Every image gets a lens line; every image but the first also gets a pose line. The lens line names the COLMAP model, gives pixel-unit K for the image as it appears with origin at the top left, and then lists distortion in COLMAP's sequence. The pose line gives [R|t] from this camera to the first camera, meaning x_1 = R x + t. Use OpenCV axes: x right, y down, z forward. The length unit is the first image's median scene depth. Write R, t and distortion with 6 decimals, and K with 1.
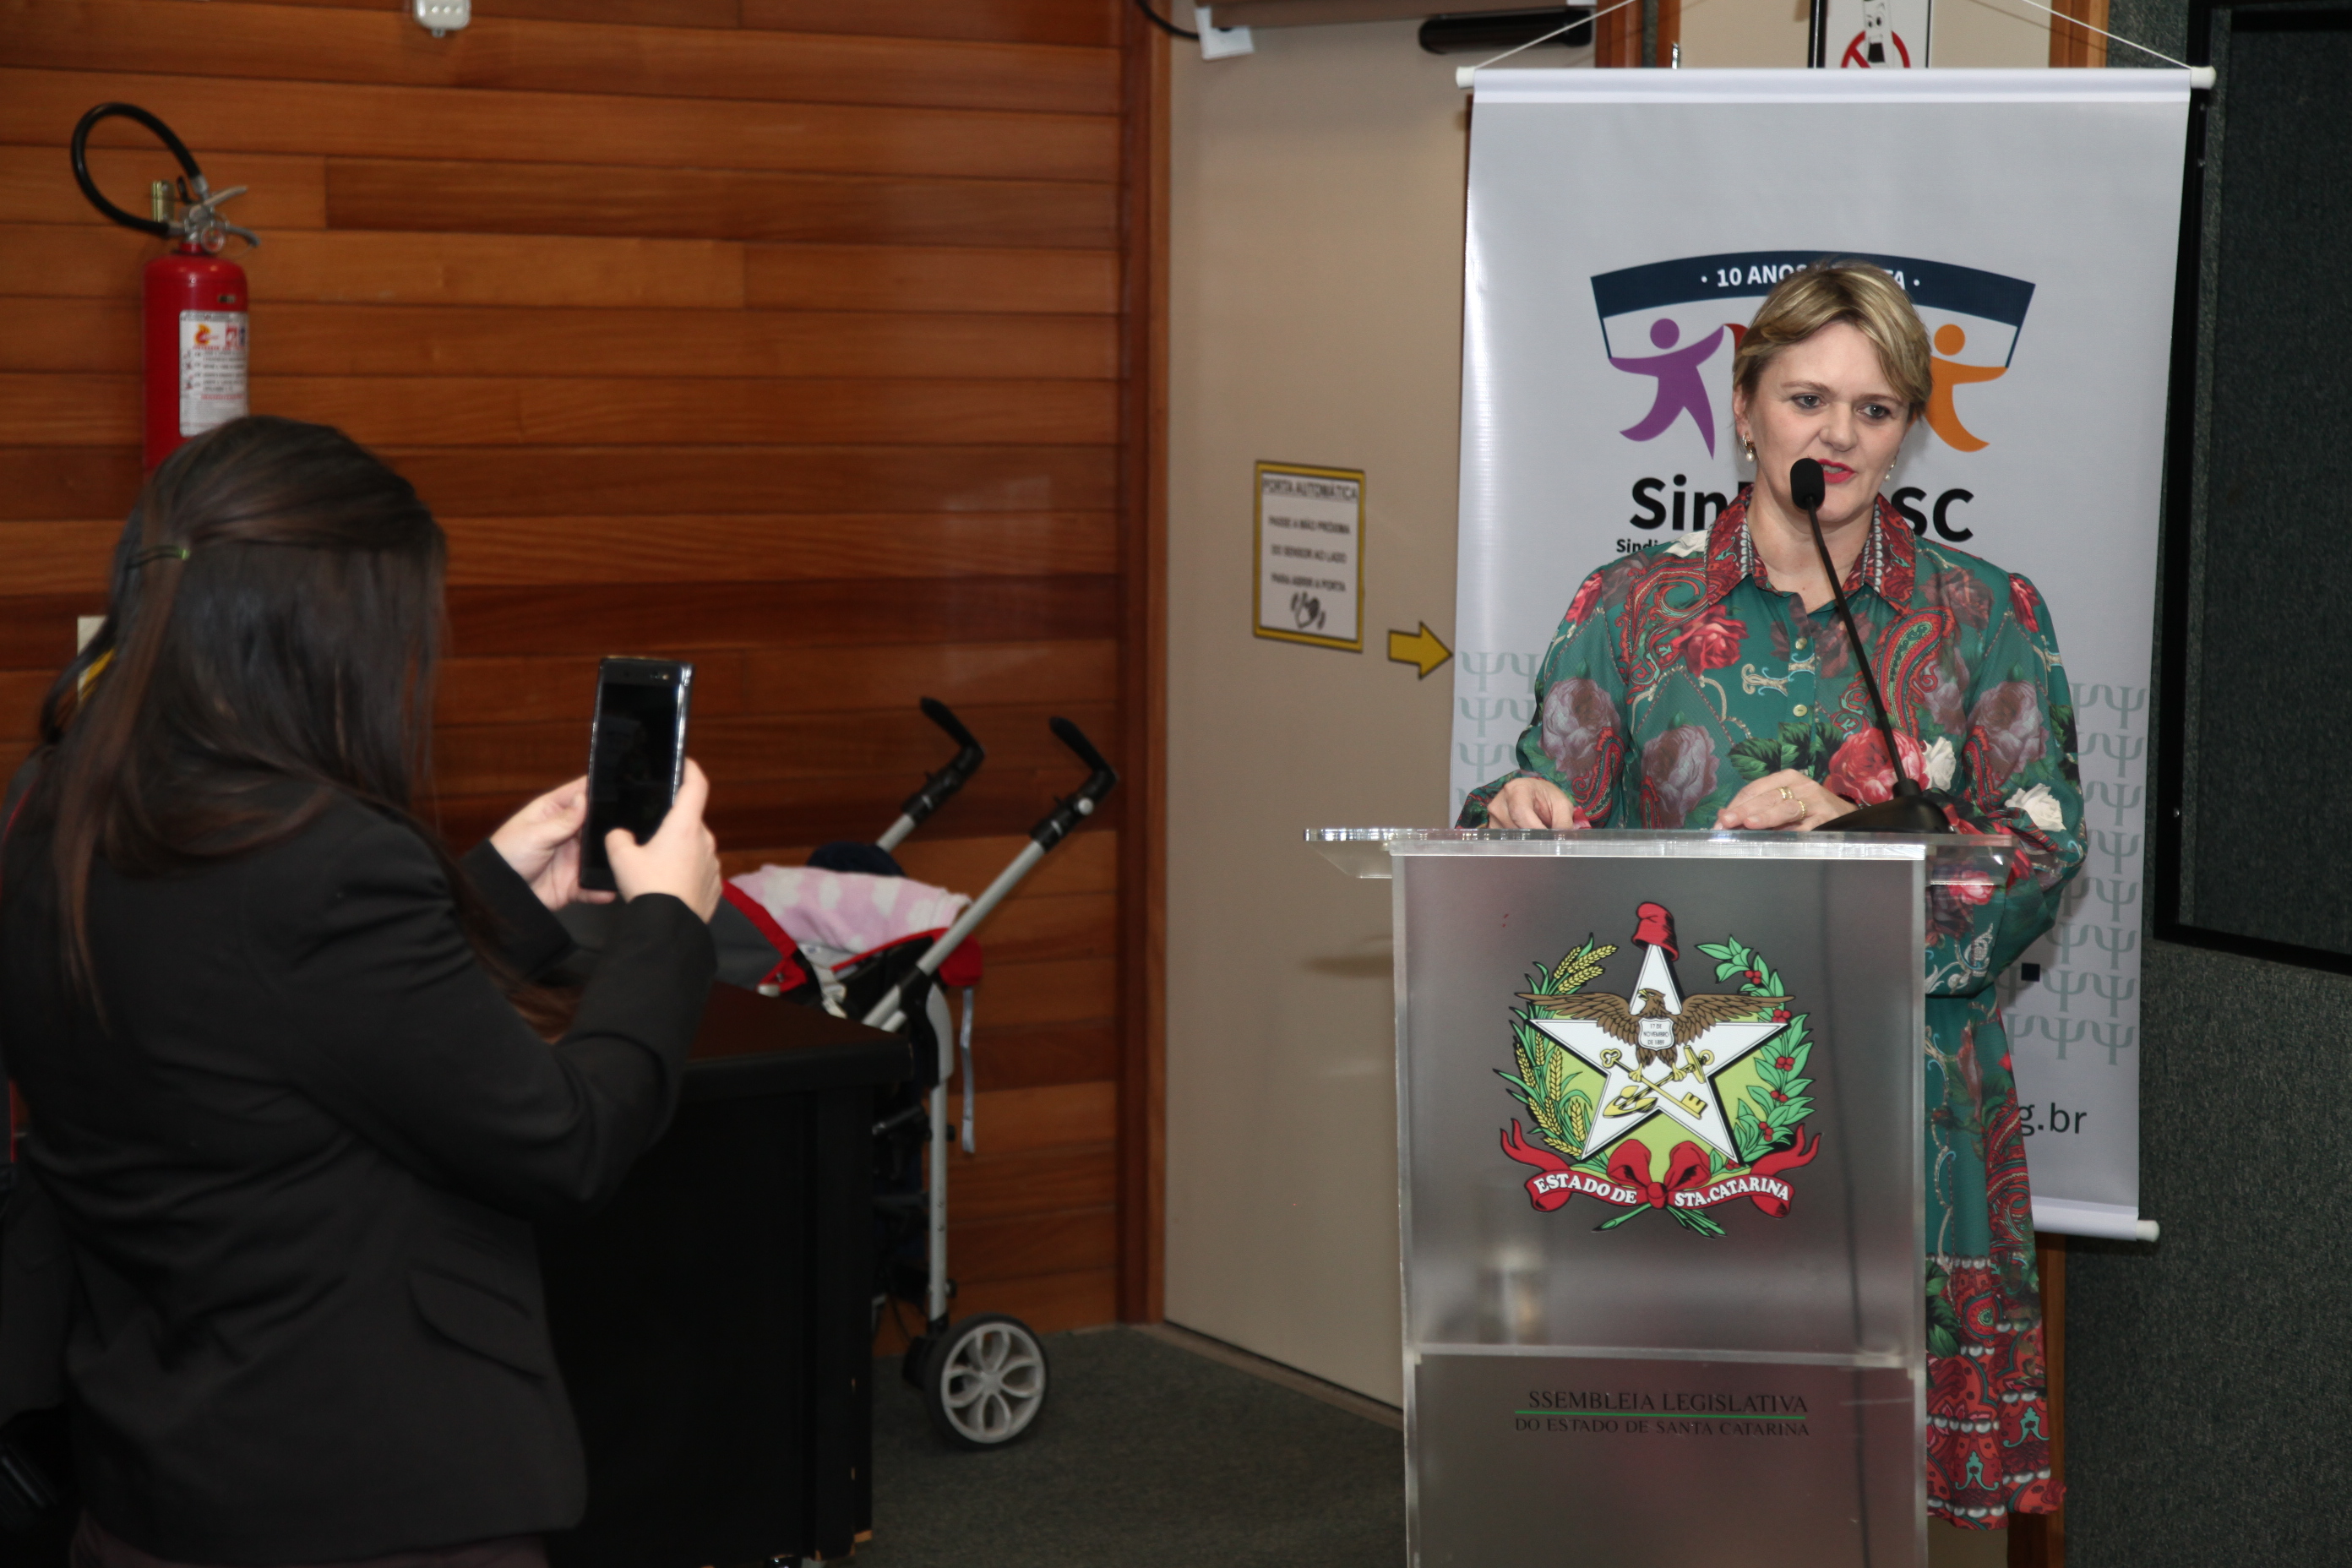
lens RADIAL K [[4875.6, 0, 1175.5], [0, 4875.6, 779.4], [0, 0, 1]] dist [0.302931, 0.109824]
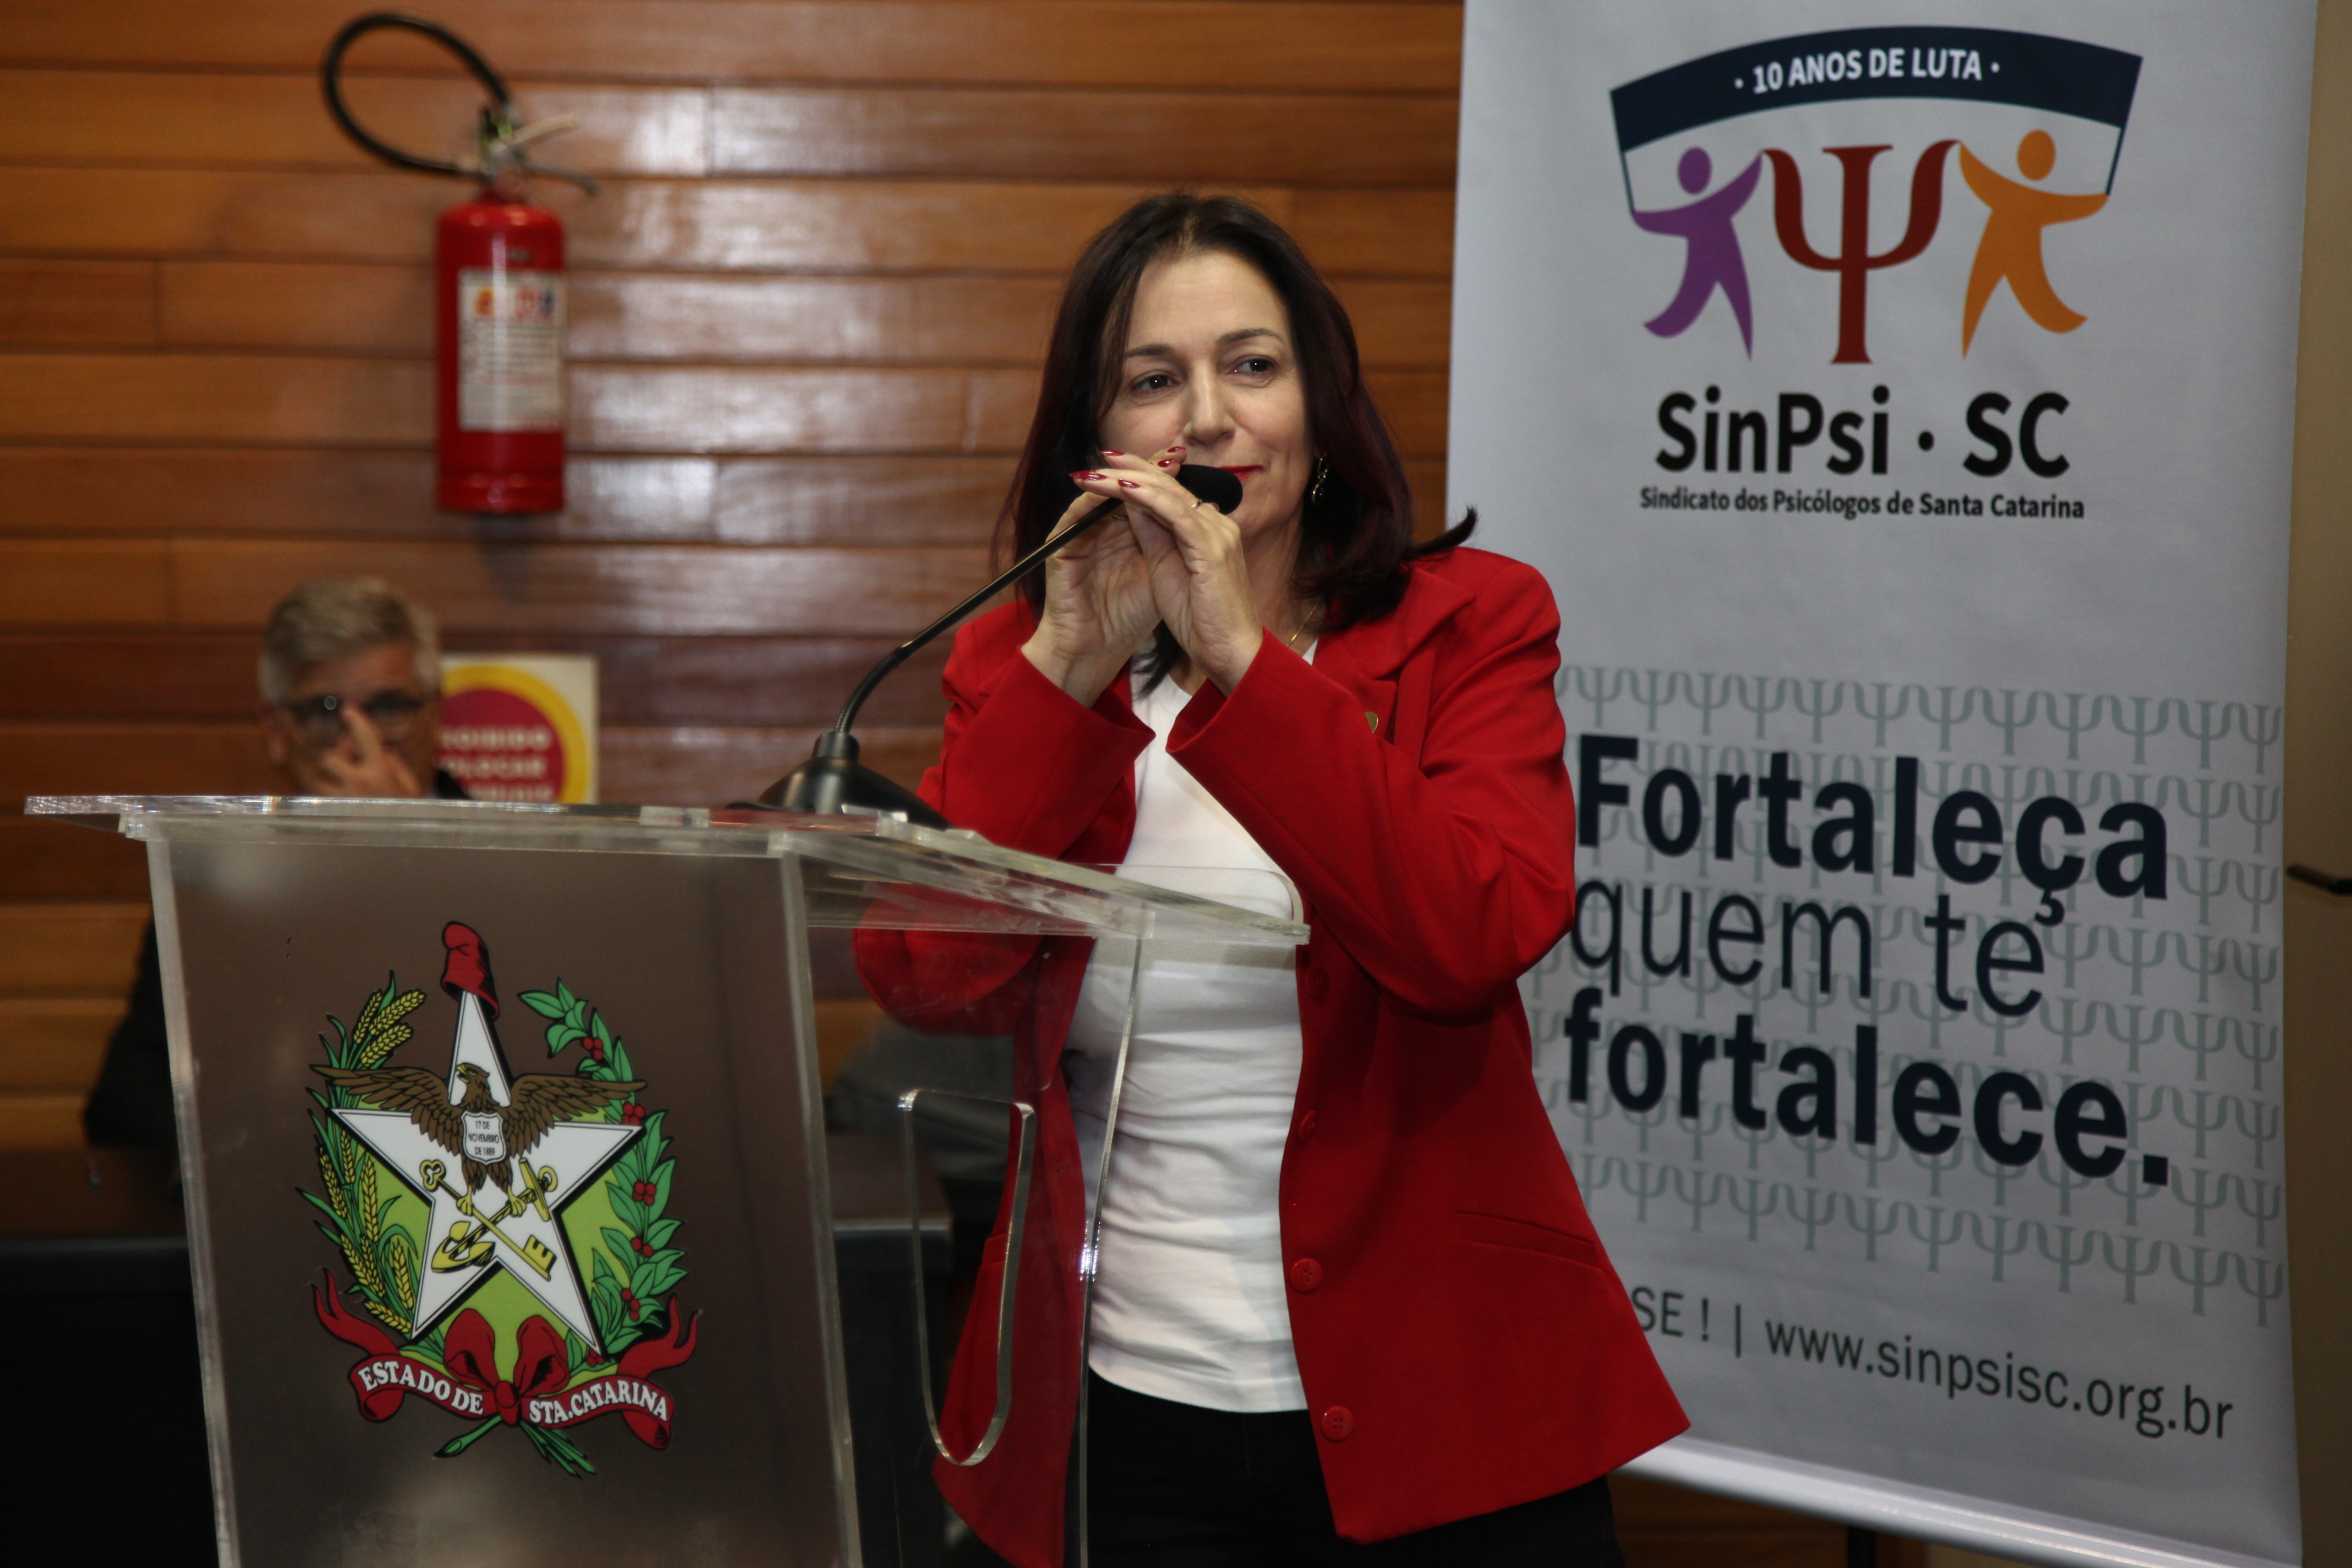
lens RADIAL K [[5561.9, 0, 1175.5], [0, 5561.9, 789.1], [0, 0, 1]] dist [0.419254, -0.133457]
pose [[0.896482, 0.018099, -0.442711, 0.381518], [-0.040961, 0.998272, -0.042134, 0.026671], [0.441183, 0.055906, 0.895674, 0.311787]]
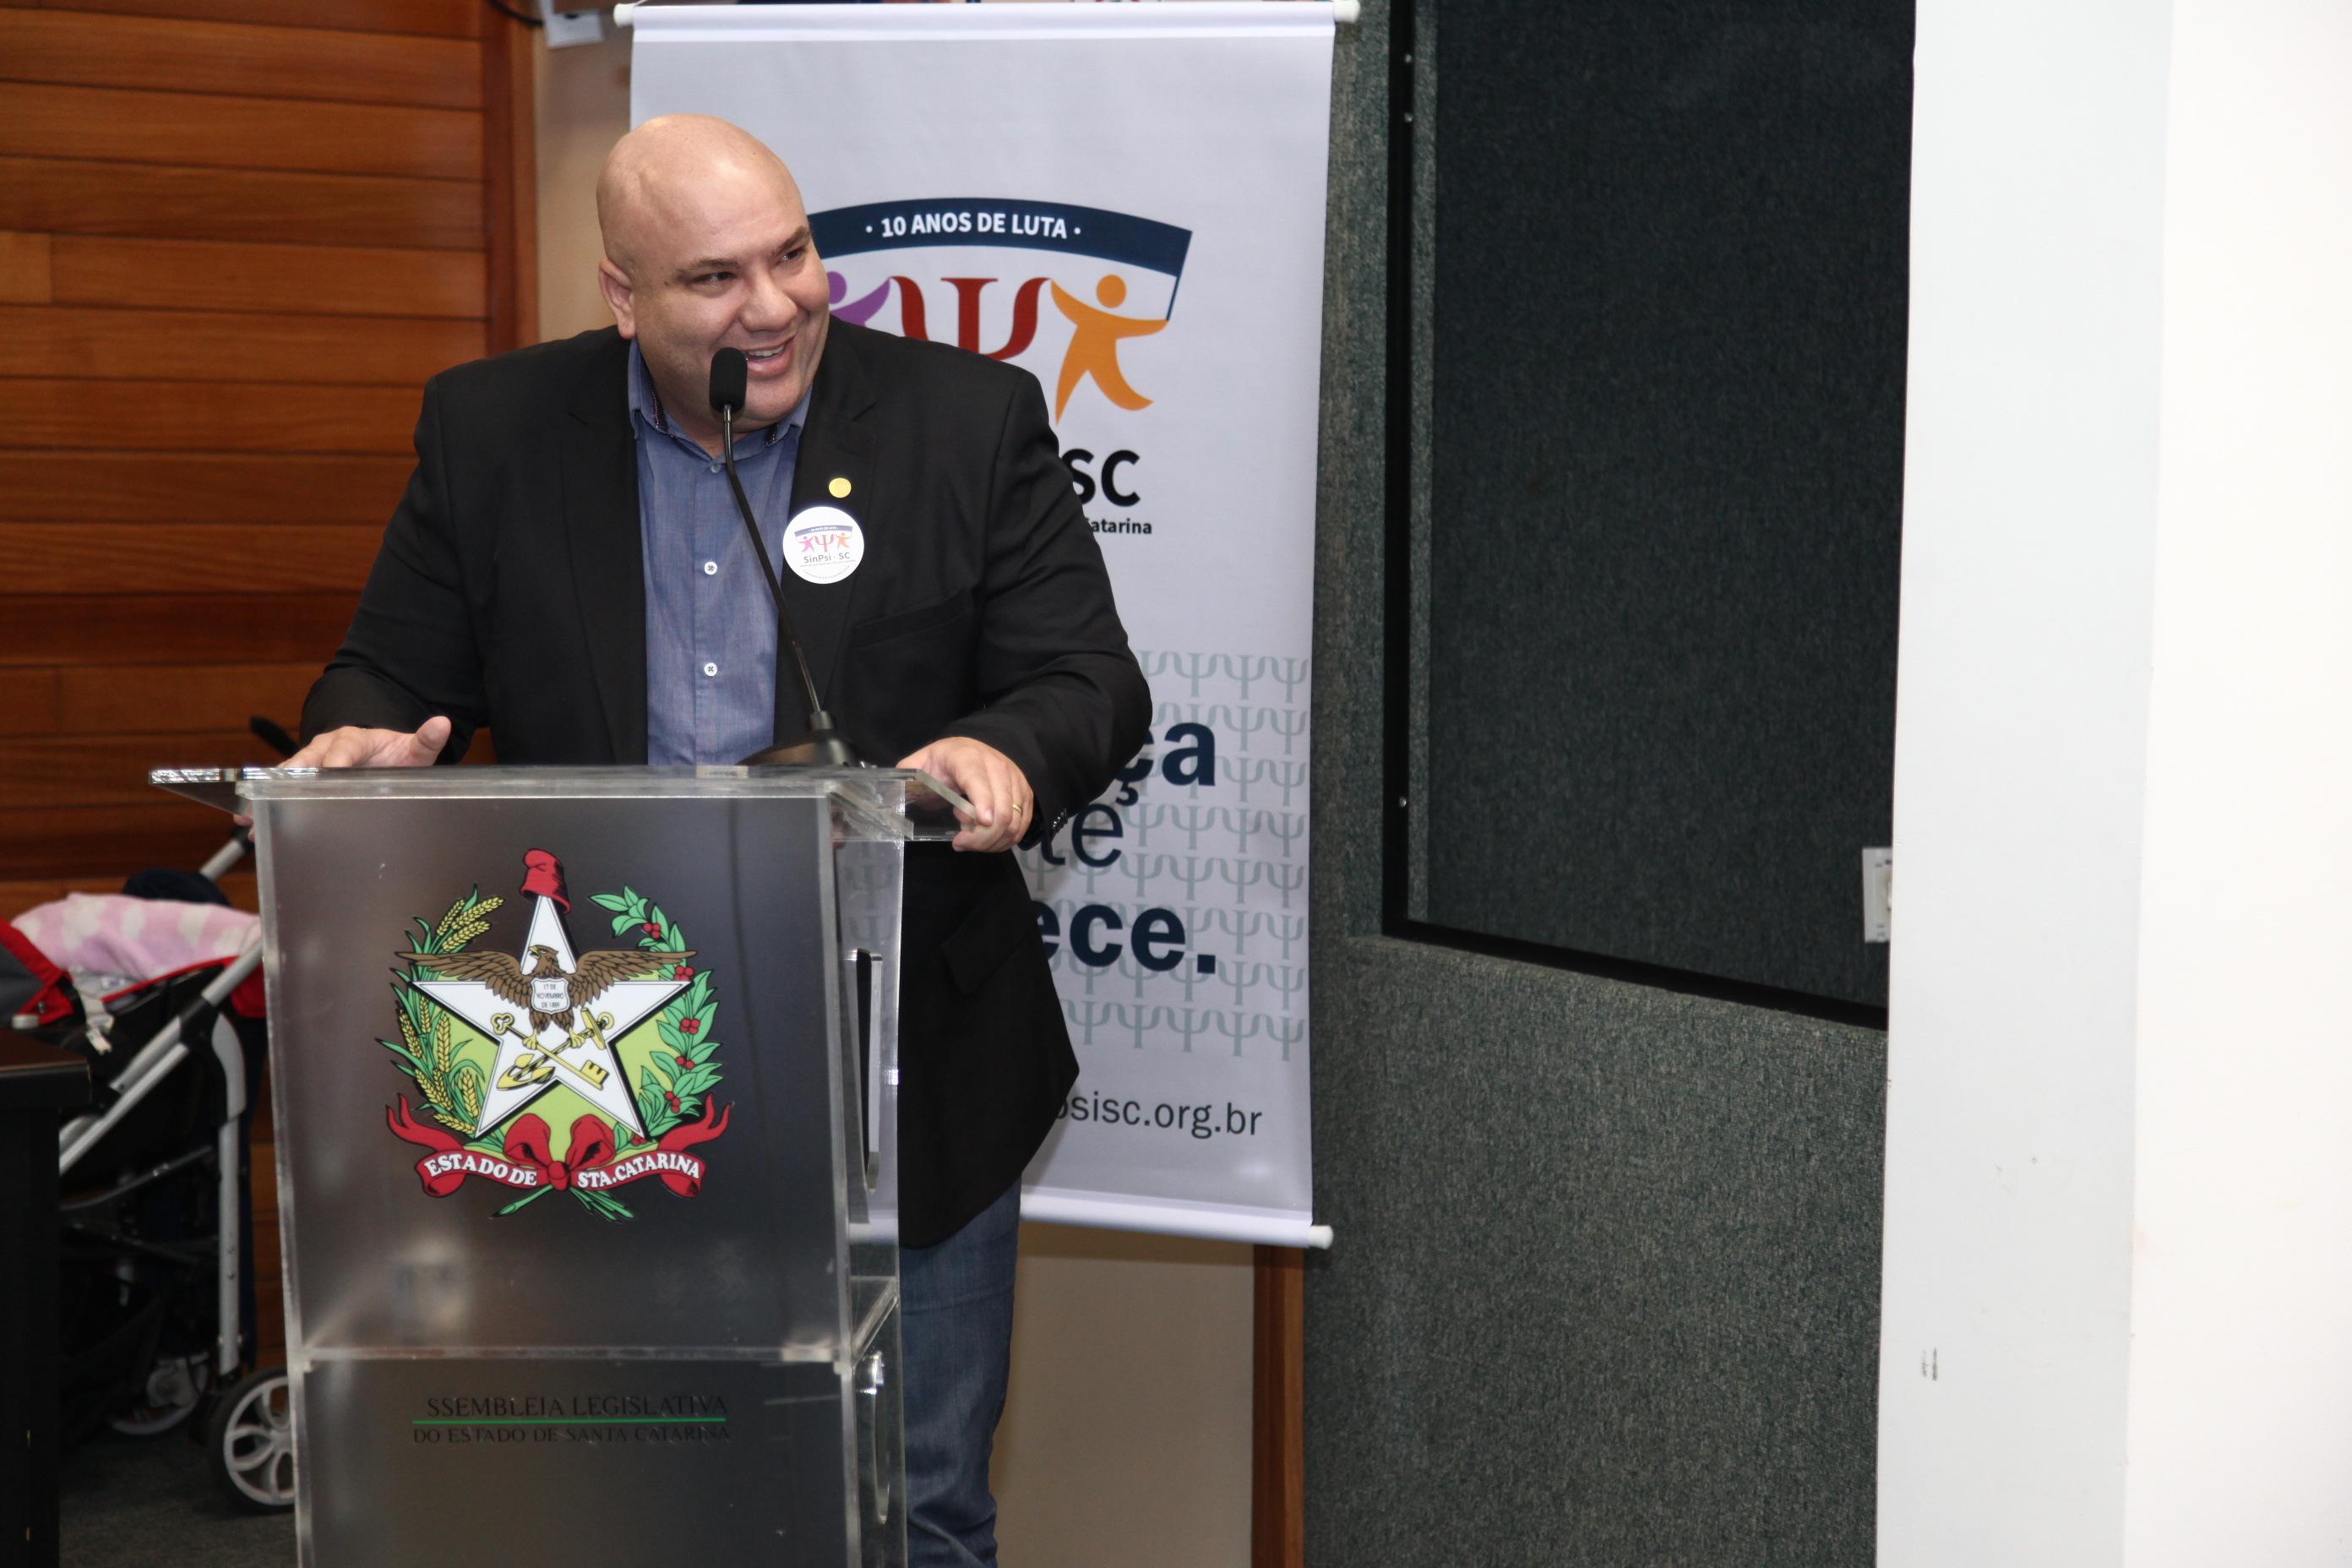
lens RADIAL K [[4781.2, 0, 1180.5], [0, 4781.2, 779.6], [0, 0, 1]] dist [0.307947, -0.114954]
pose [[0.999828, -0.003979, 0.018108, 0.154502], [0.004428, 0.999682, -0.024819, 0.027029], [-0.018003, 0.024895, 0.999528, 0.086104]]
